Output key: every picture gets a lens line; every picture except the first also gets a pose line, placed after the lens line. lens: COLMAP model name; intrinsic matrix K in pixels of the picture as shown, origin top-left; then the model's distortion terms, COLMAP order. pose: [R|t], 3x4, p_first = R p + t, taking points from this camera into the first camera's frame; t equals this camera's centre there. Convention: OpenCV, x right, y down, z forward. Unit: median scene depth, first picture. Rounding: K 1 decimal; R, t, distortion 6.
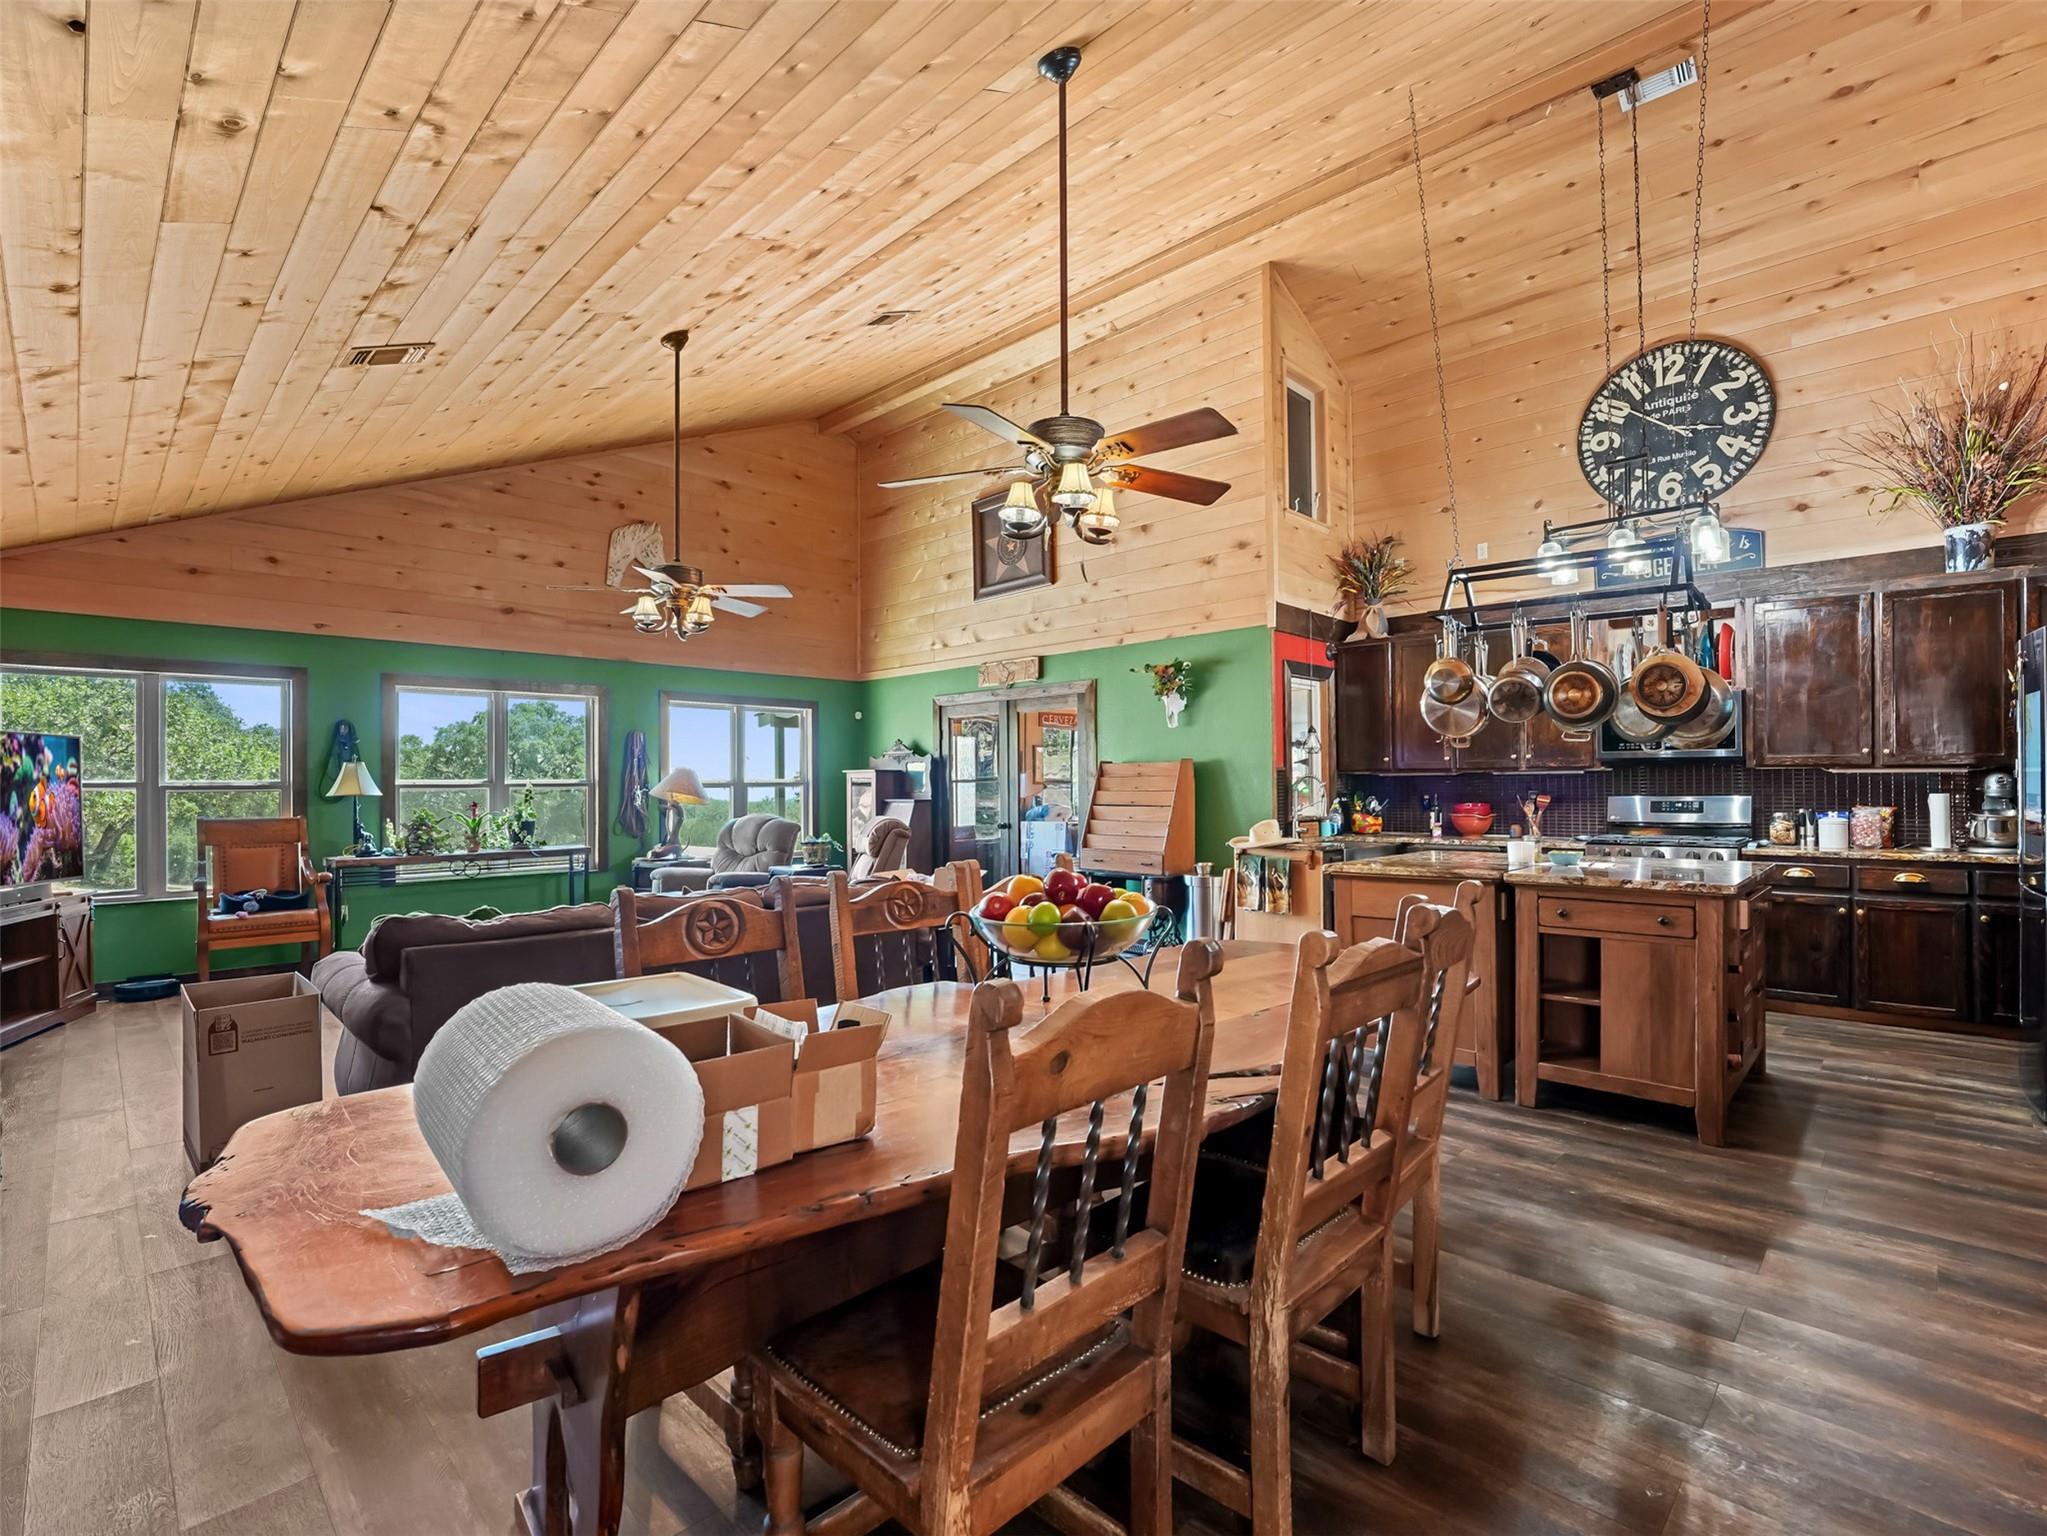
lens RADIAL K [[948.9, 0, 1021.1], [0, 948.9, 779.0], [0, 0, 1]] dist [-0.038427, 0.005330]
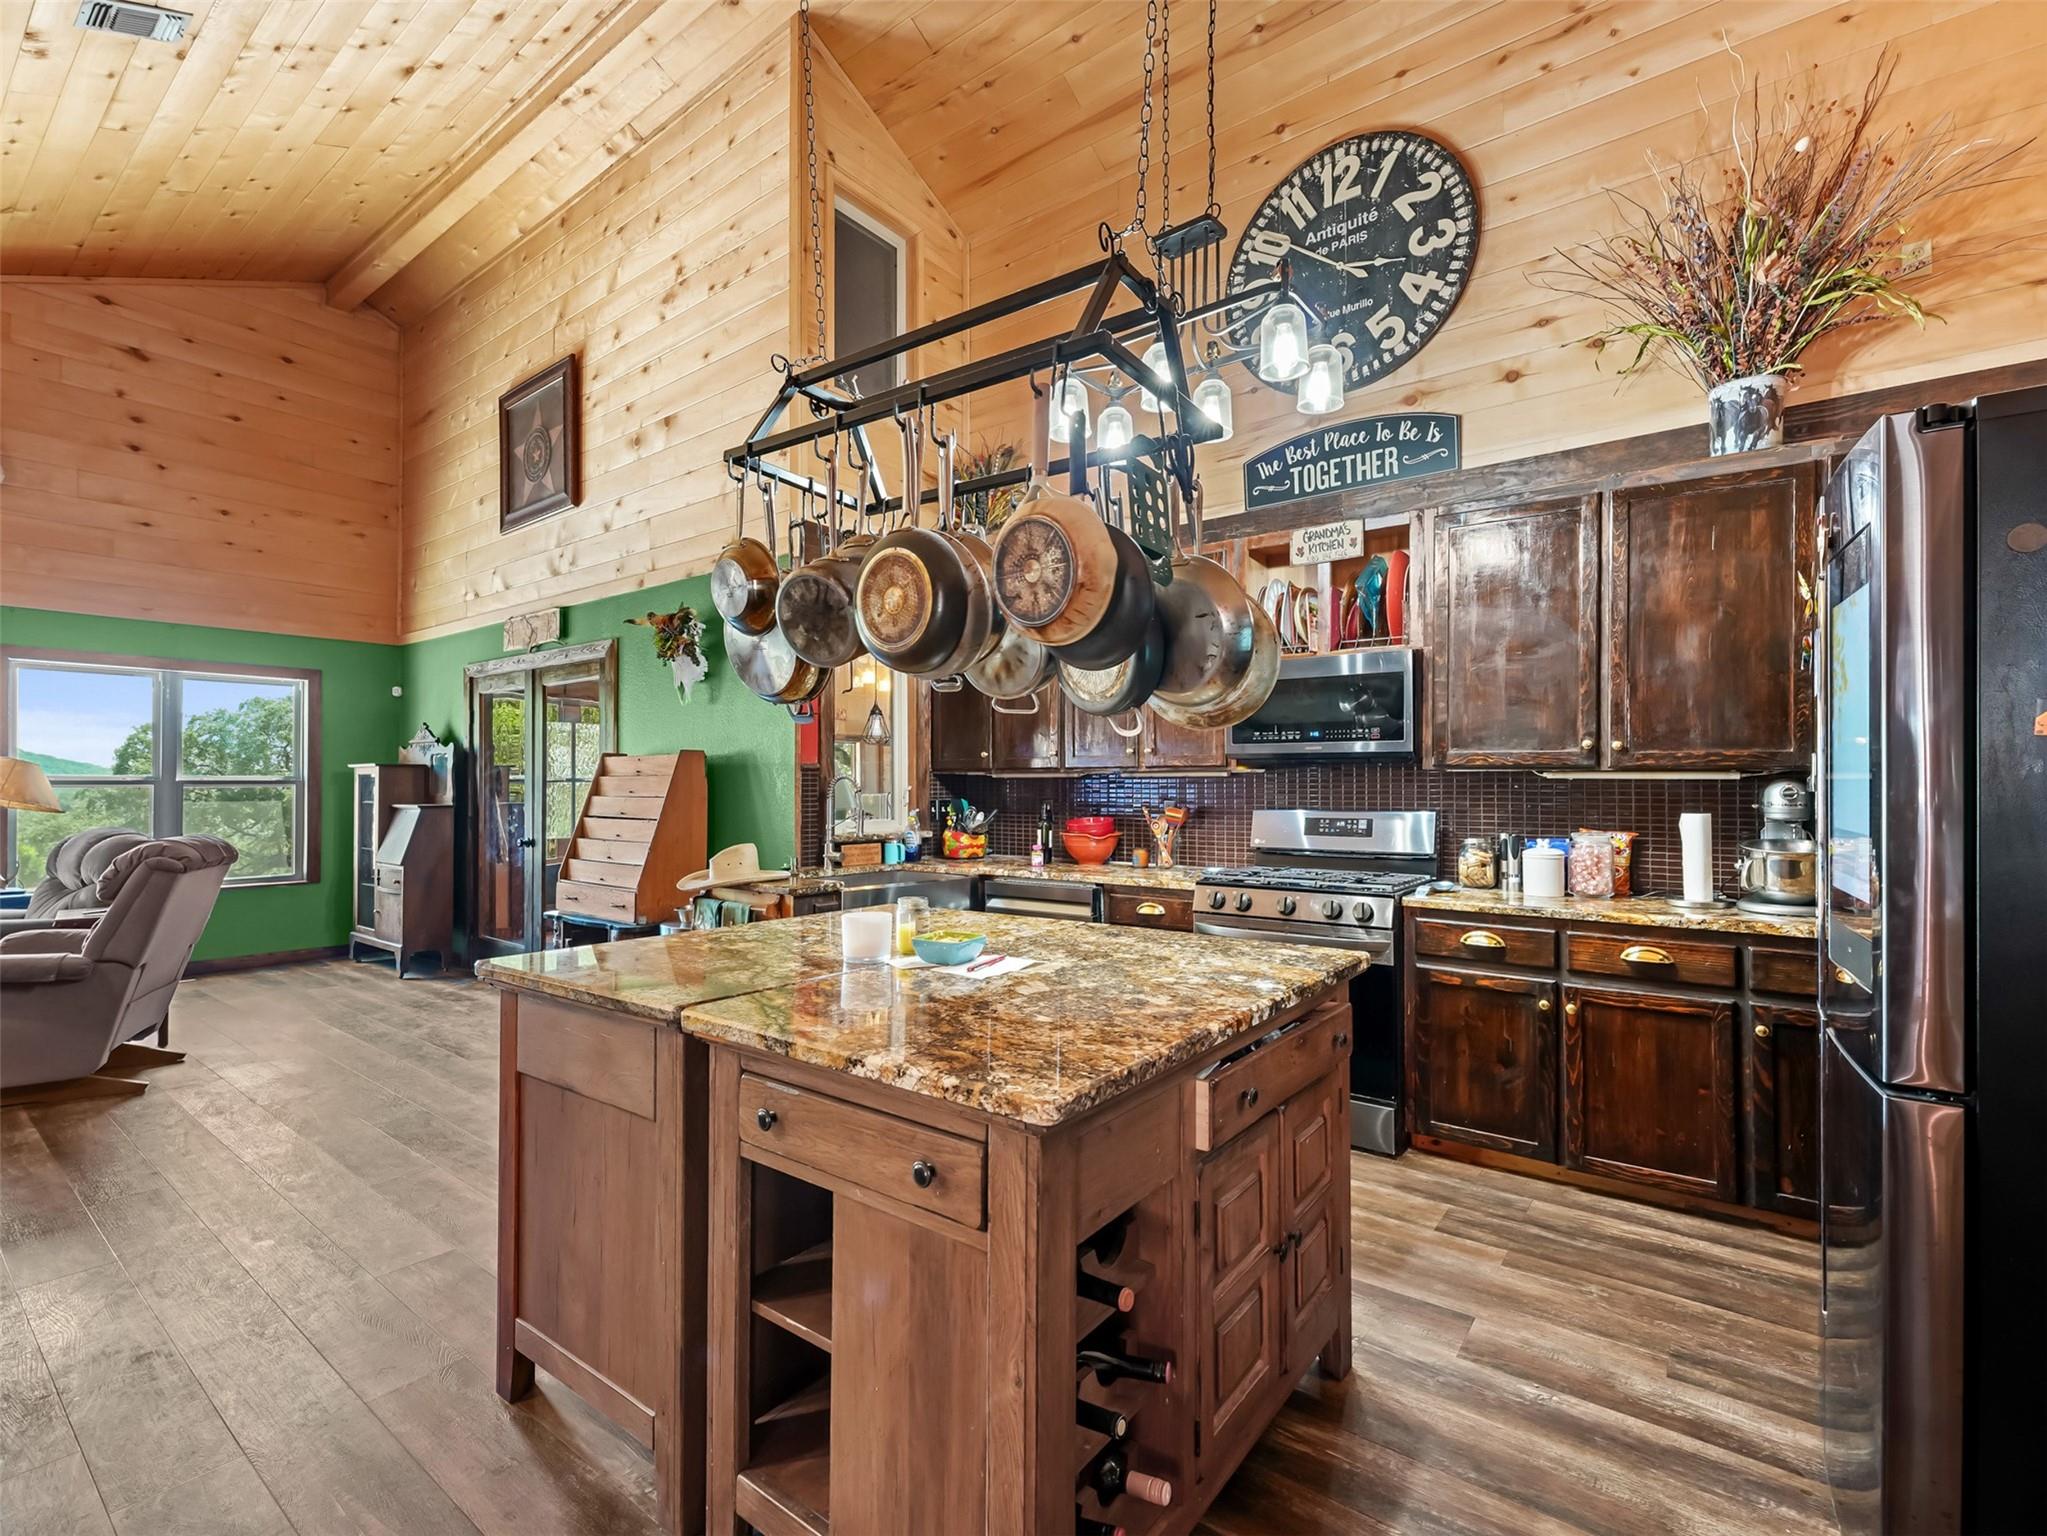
lens RADIAL K [[926.1, 0, 1028.1], [0, 926.1, 774.2], [0, 0, 1]] dist [0.000410, -0.000742]
pose [[0.991996, 0.008957, 0.125953, 0.418754], [-0.008345, 0.999951, -0.005385, -0.002993], [-0.125995, 0.004291, 0.992022, 0.384706]]
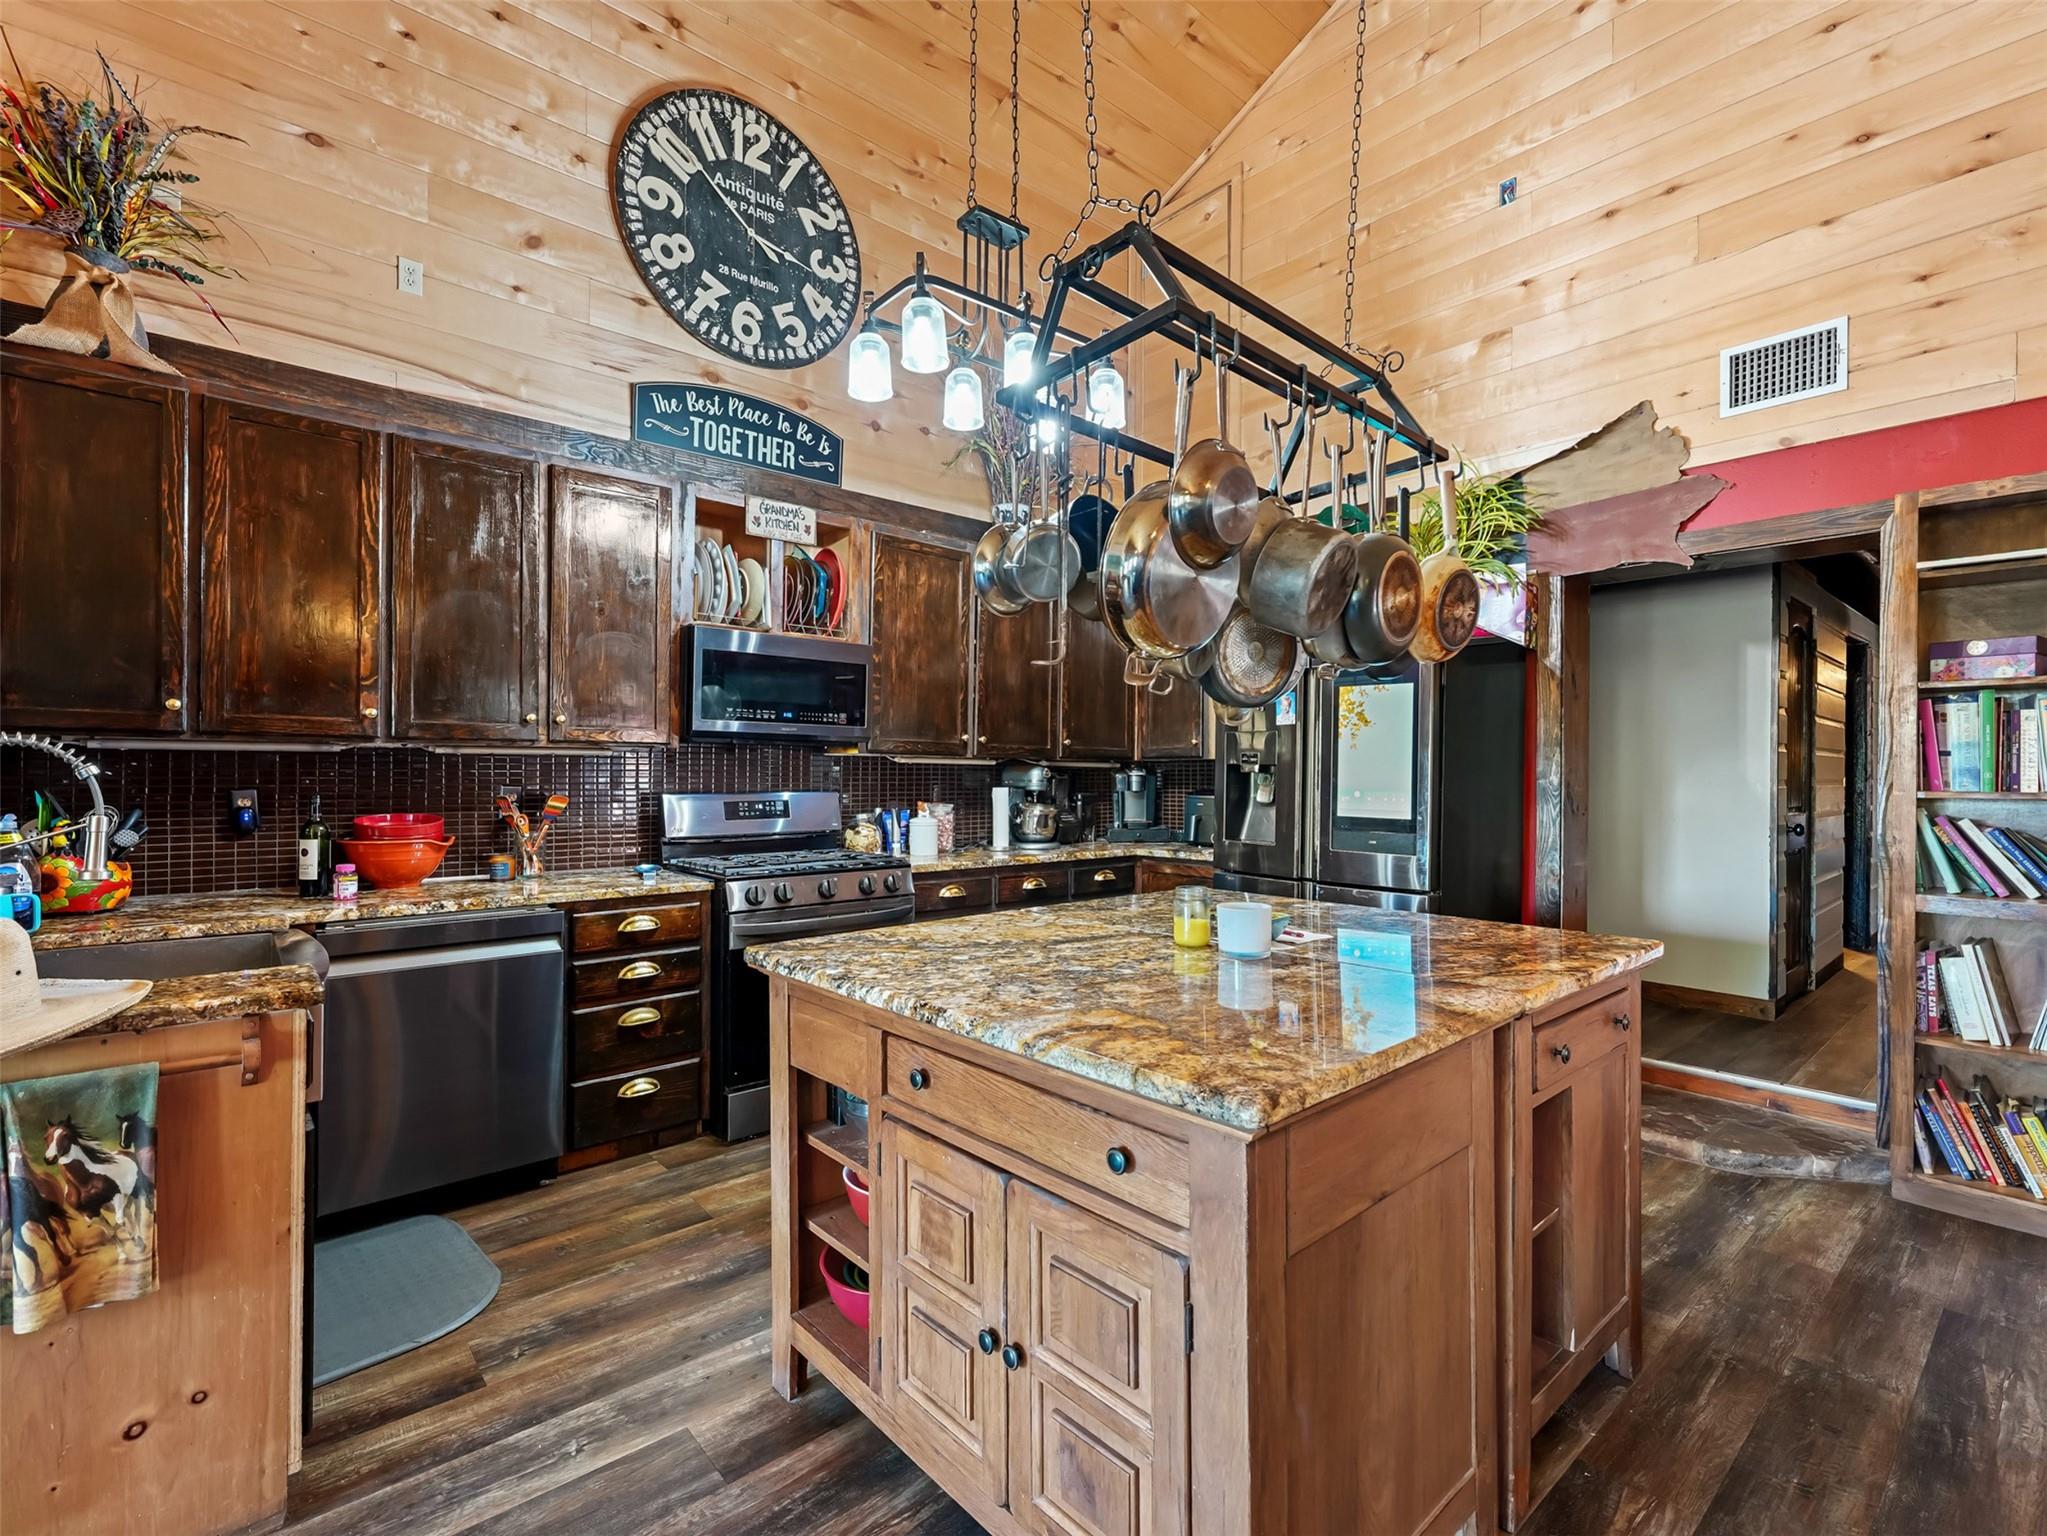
lens RADIAL K [[943.8, 0, 1023.5], [0, 943.8, 768.0], [0, 0, 1]] dist [0.007545, 0.000225]
pose [[0.073349, 0.012475, 0.997228, 0.053208], [-0.010626, 0.999875, -0.011727, 0.006368], [-0.997250, -0.009737, 0.073472, 0.805870]]
